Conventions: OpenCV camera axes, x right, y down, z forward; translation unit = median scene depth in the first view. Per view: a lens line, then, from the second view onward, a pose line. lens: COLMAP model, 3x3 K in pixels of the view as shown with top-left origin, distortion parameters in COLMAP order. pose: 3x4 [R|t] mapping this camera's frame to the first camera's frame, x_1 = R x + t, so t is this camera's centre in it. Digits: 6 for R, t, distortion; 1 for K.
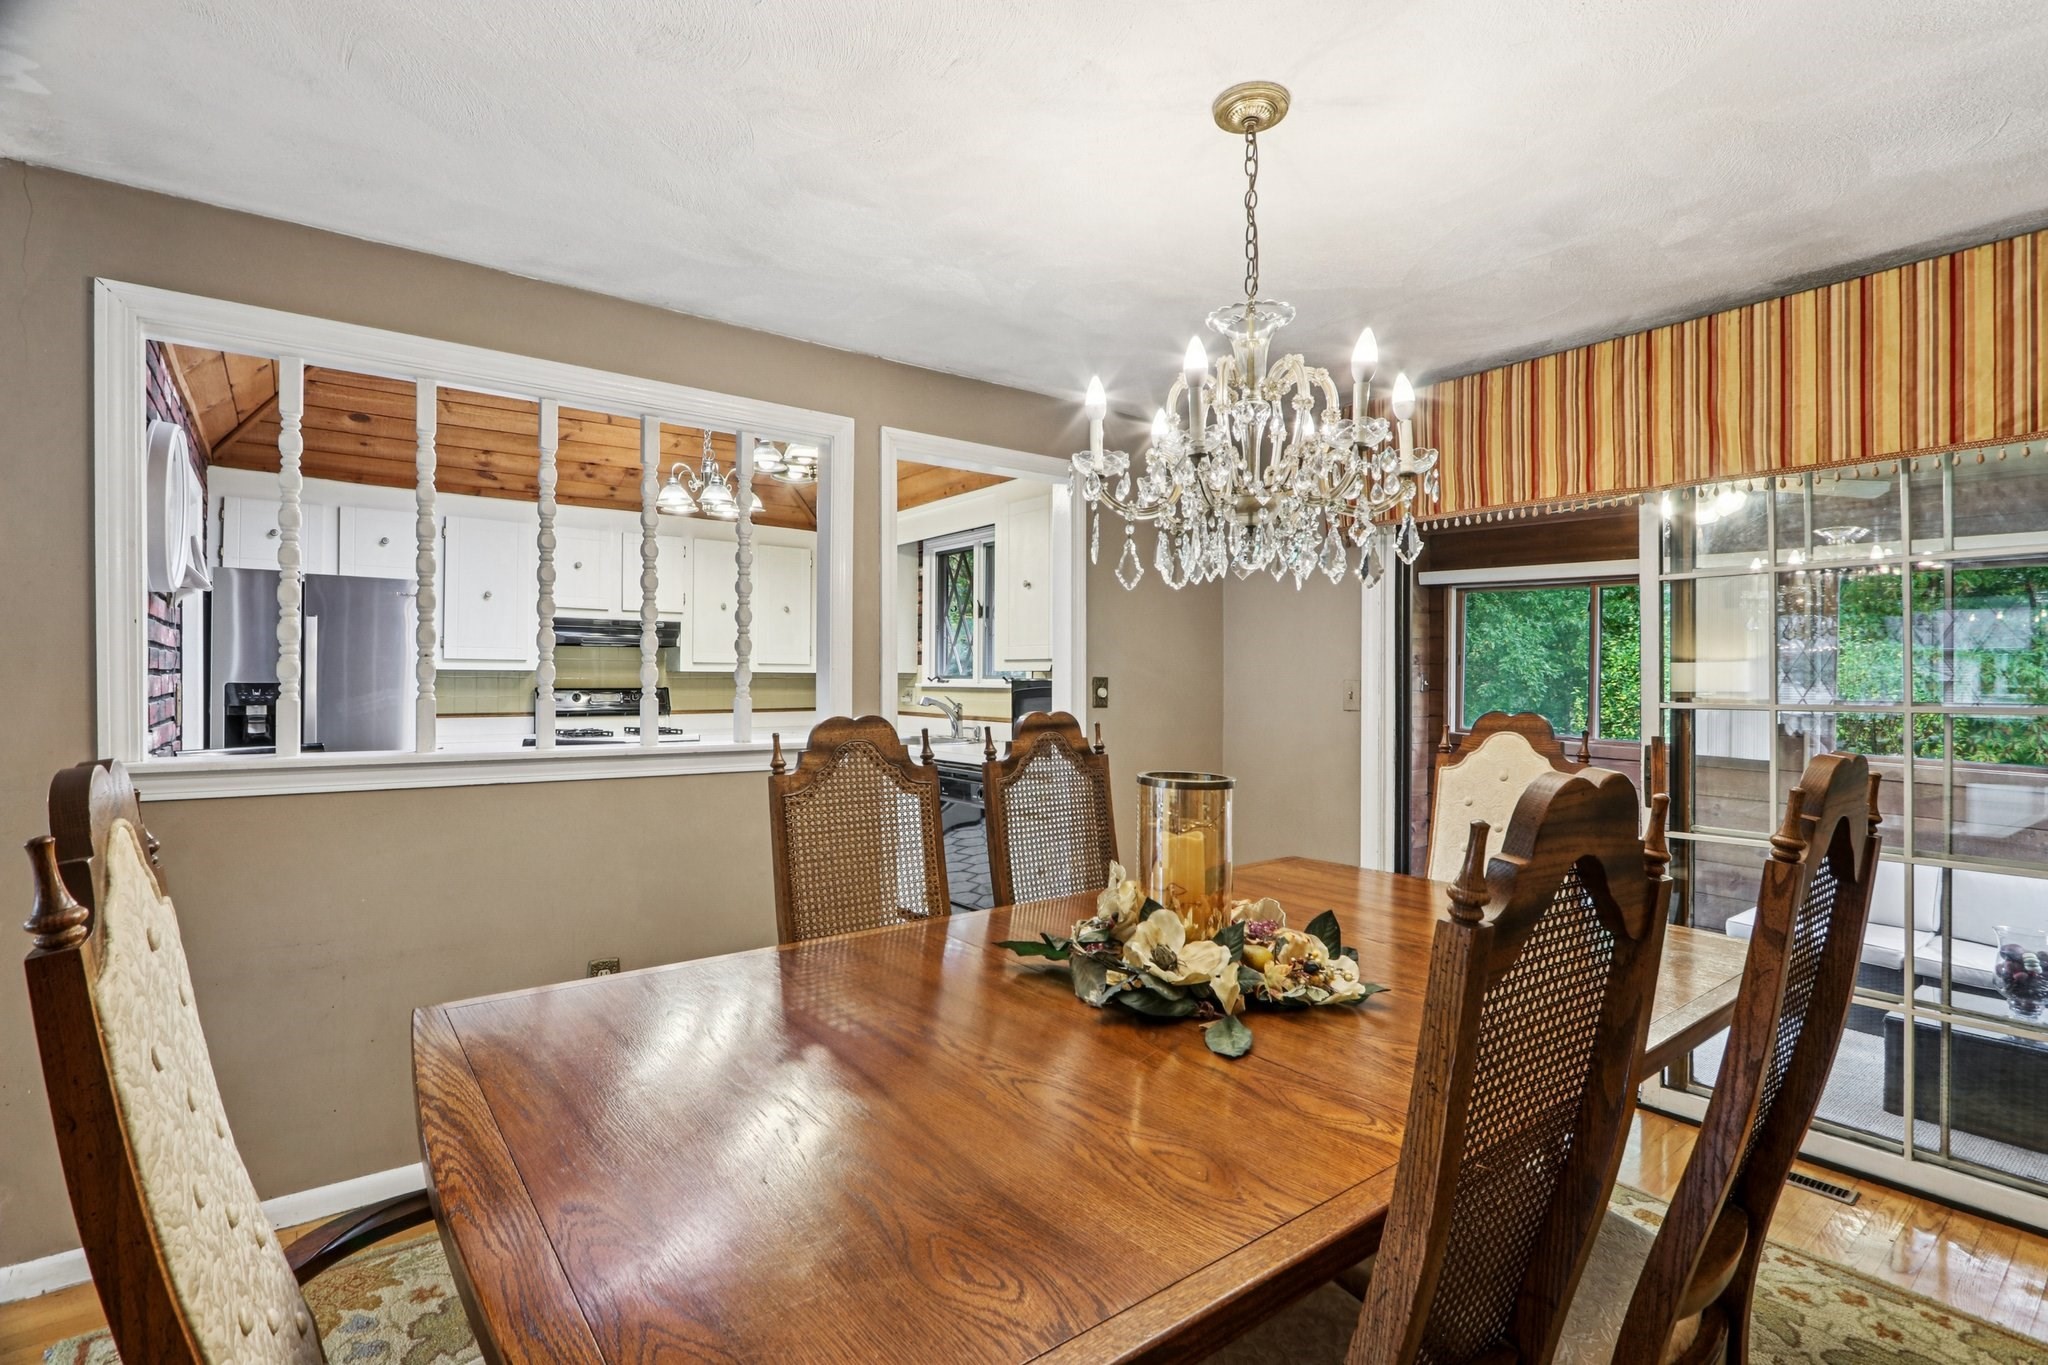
lens RADIAL K [[957.7, 0, 1012.2], [0, 957.7, 673.6], [0, 0, 1]] dist [-0.003054, 0.000083]
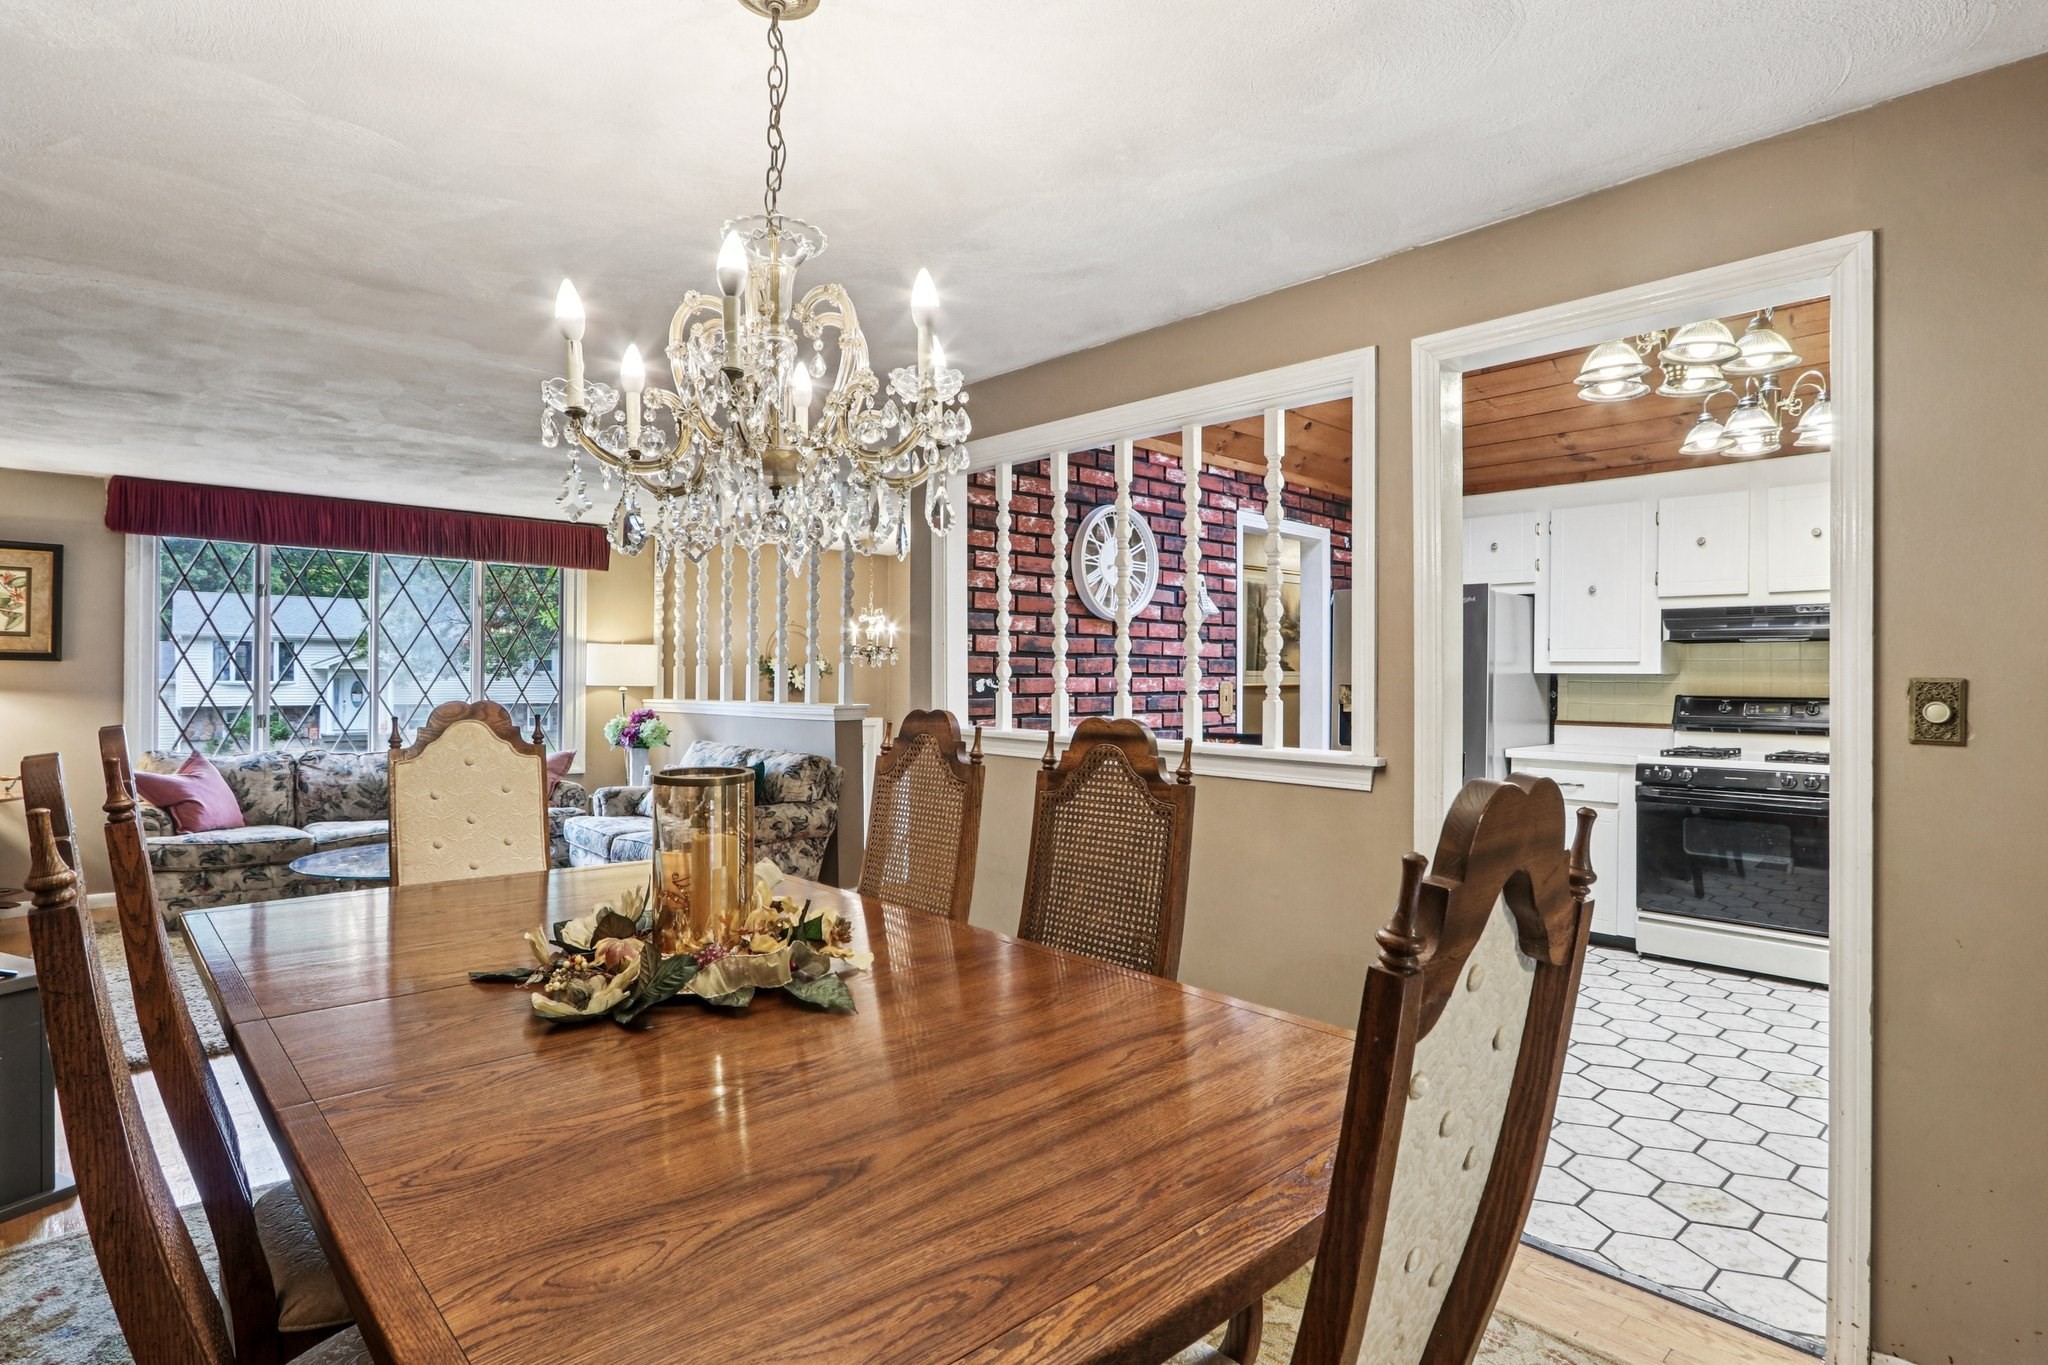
lens RADIAL K [[1047.1, 0, 996.9], [0, 1047.1, 675.6], [0, 0, 1]] dist [-0.013380, 0.001155]
pose [[0.091799, -0.003858, -0.995770, 0.395610], [-0.002819, 0.999987, -0.004134, 0.004042], [0.995774, 0.003187, 0.091787, 0.375479]]
